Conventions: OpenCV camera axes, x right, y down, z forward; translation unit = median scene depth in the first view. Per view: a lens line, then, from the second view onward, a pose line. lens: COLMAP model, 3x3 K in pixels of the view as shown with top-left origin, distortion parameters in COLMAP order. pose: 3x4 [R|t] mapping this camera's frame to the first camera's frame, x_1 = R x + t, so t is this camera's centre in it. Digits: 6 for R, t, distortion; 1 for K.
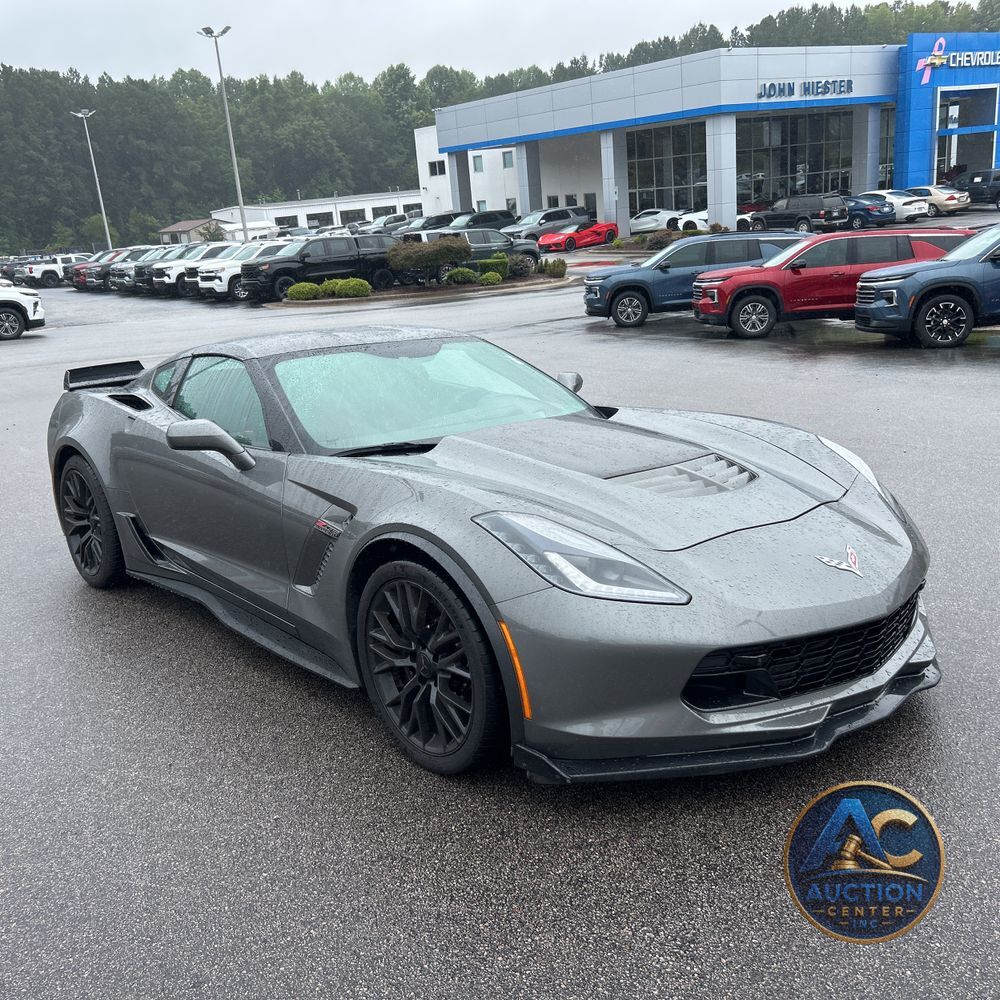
lens RADIAL K [[1000.6, 0, 494.5], [0, 1000.6, 492.1], [0, 0, 1]] dist [0.001327, 0.000000]
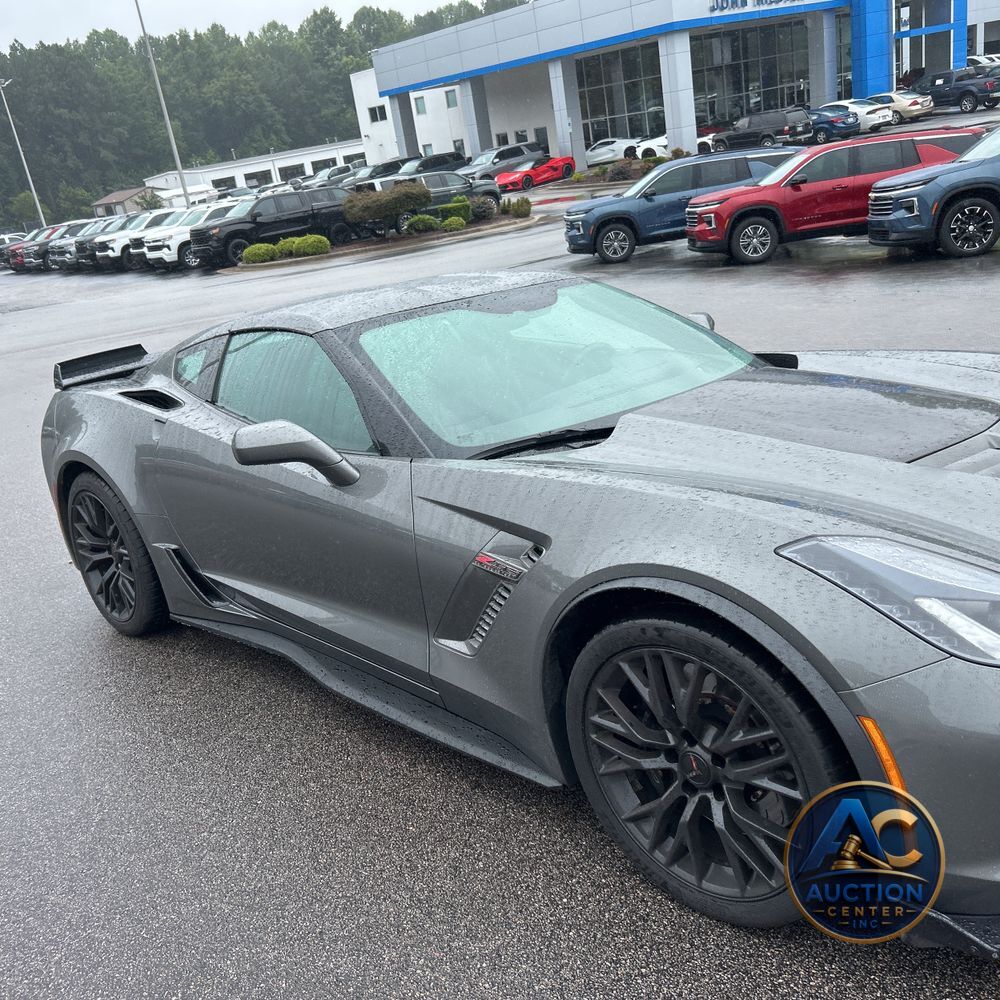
lens RADIAL K [[1000.6, 0, 495.5], [0, 1000.6, 512.7], [0, 0, 1]] dist [0.001327, 0.000000]
pose [[0.995735, -0.087638, 0.028848, -0.028417], [0.085395, 0.993780, 0.071479, -0.007825], [-0.034933, -0.068710, 0.997025, 0.046989]]
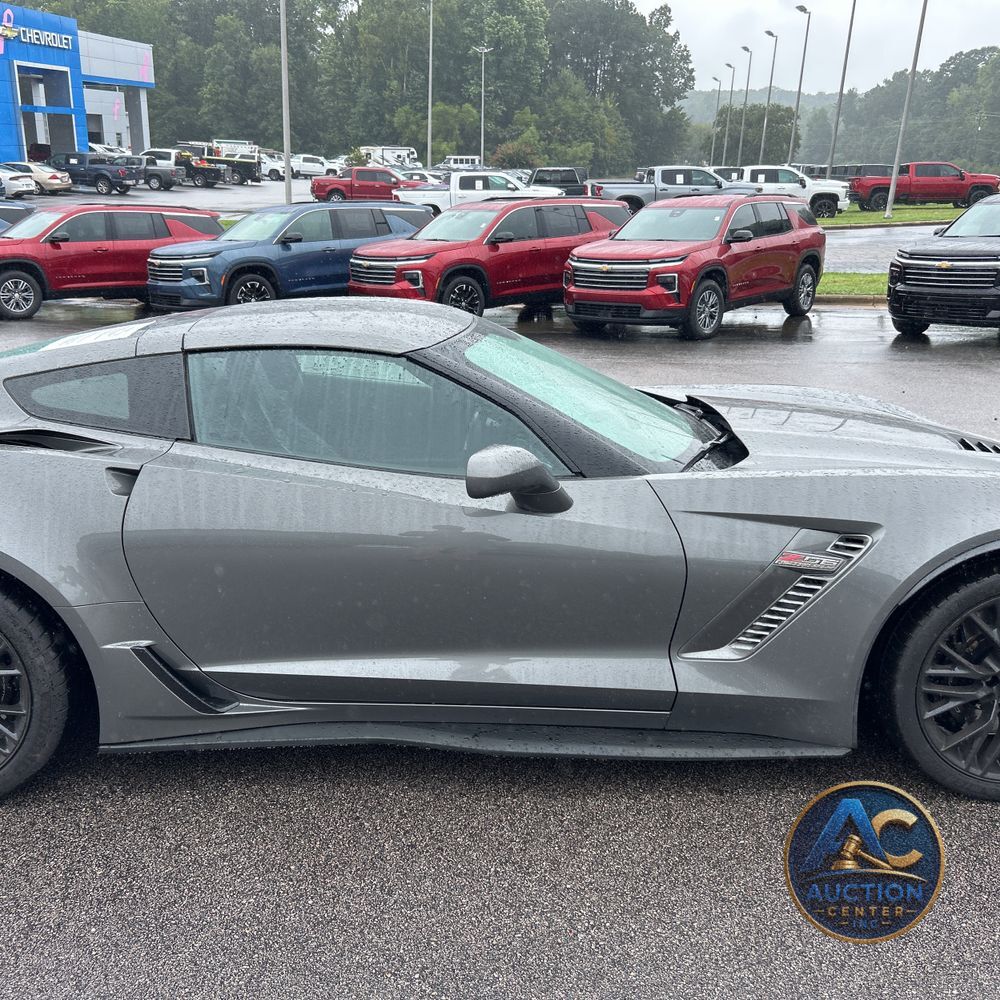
lens RADIAL K [[1000.6, 0, 487.0], [0, 1000.6, 486.1], [0, 0, 1]] dist [0.001327, 0.000000]
pose [[0.645367, -0.137668, 0.751364, -0.136245], [0.128218, 0.989193, 0.071115, -0.016238], [-0.753035, 0.050443, 0.656044, 0.104547]]
